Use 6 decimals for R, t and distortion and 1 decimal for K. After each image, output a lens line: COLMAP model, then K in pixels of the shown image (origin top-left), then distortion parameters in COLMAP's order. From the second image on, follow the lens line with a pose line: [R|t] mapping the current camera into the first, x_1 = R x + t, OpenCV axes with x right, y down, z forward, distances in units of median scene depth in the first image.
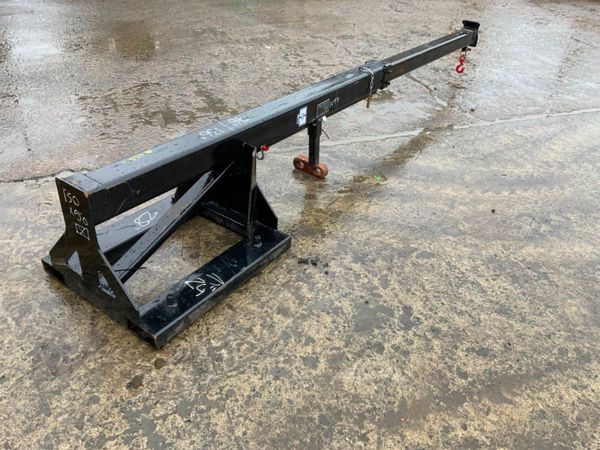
lens RADIAL K [[488.5, 0, 302.1], [0, 488.5, 229.7], [0, 0, 1]] dist [0.110993, -0.218161]
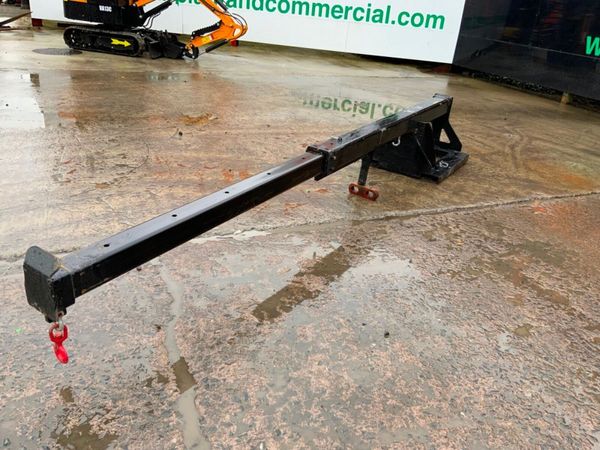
lens RADIAL K [[494.8, 0, 301.2], [0, 494.8, 228.9], [0, 0, 1]] dist [0.101520, -0.208881]
pose [[-0.987930, -0.117923, -0.100436, 0.444424], [-0.144771, 0.472337, 0.869448, -1.778380], [-0.055088, 0.873494, -0.483708, 2.635601]]
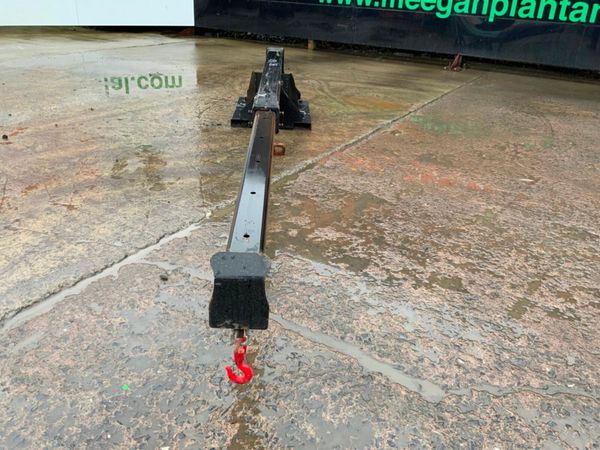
lens RADIAL K [[495.5, 0, 300.7], [0, 495.5, 231.5], [0, 0, 1]] dist [0.060753, -0.106842]
pose [[-0.796415, 0.181621, -0.576834, 1.108741], [-0.423623, 0.513170, 0.746458, -1.533535], [0.431587, 0.838850, -0.331757, 2.526129]]
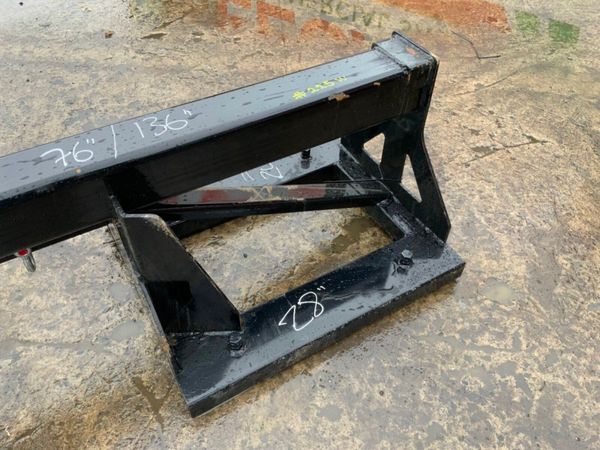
lens RADIAL K [[495.5, 0, 300.7], [0, 495.5, 231.5], [0, 0, 1]] dist [0.060753, -0.106842]
pose [[-0.909988, -0.350891, 0.220902, -0.497334], [0.169553, 0.171277, 0.970524, -0.687864], [-0.378383, 0.920619, -0.096365, 1.203355]]
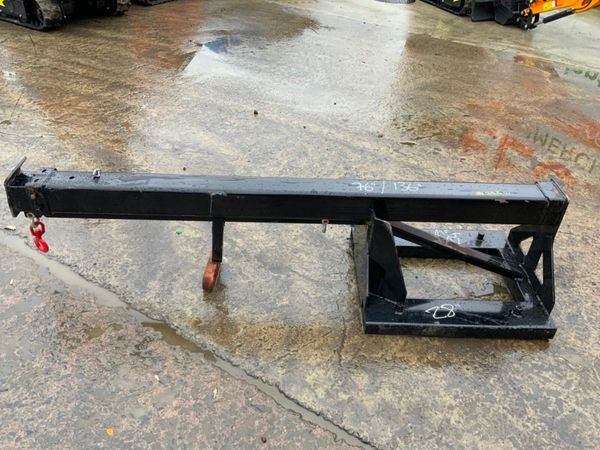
lens RADIAL K [[483.2, 0, 296.9], [0, 483.2, 243.5], [0, 0, 1]] dist [0.036605, -0.071947]
pose [[-0.579401, -0.567600, 0.584914, -0.764867], [0.396369, 0.430840, 0.810721, -1.124169], [-0.712170, 0.701574, -0.024650, 1.388104]]
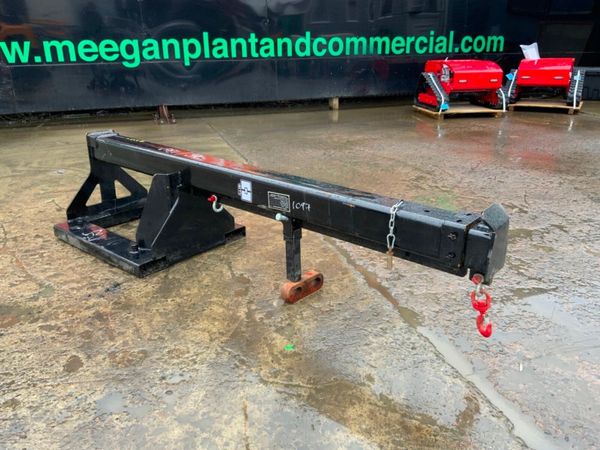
lens RADIAL K [[494.8, 0, 301.2], [0, 494.8, 228.9], [0, 0, 1]] dist [0.101520, -0.208881]
pose [[-0.060788, 0.297661, -0.952734, 1.088544], [-0.574727, 0.769957, 0.277226, -0.621190], [0.816084, 0.564415, 0.124269, 1.334363]]
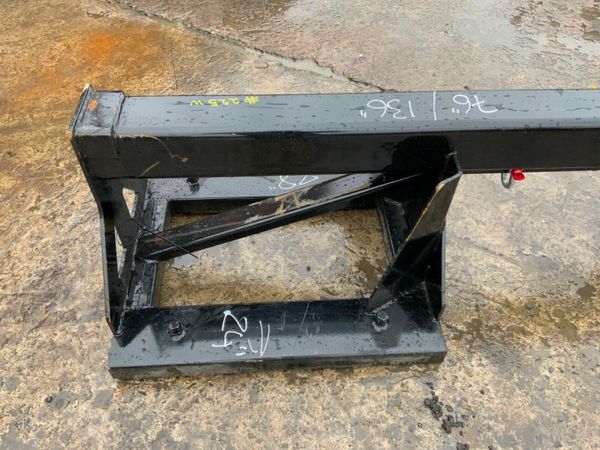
lens RADIAL K [[492.8, 0, 299.0], [0, 492.8, 227.8], [0, 0, 1]] dist [0.051472, -0.095982]
pose [[0.625947, 0.558866, -0.543930, 0.110477], [-0.421900, 0.829258, 0.366512, -0.266318], [0.655889, 0.000067, 0.754857, 0.611893]]
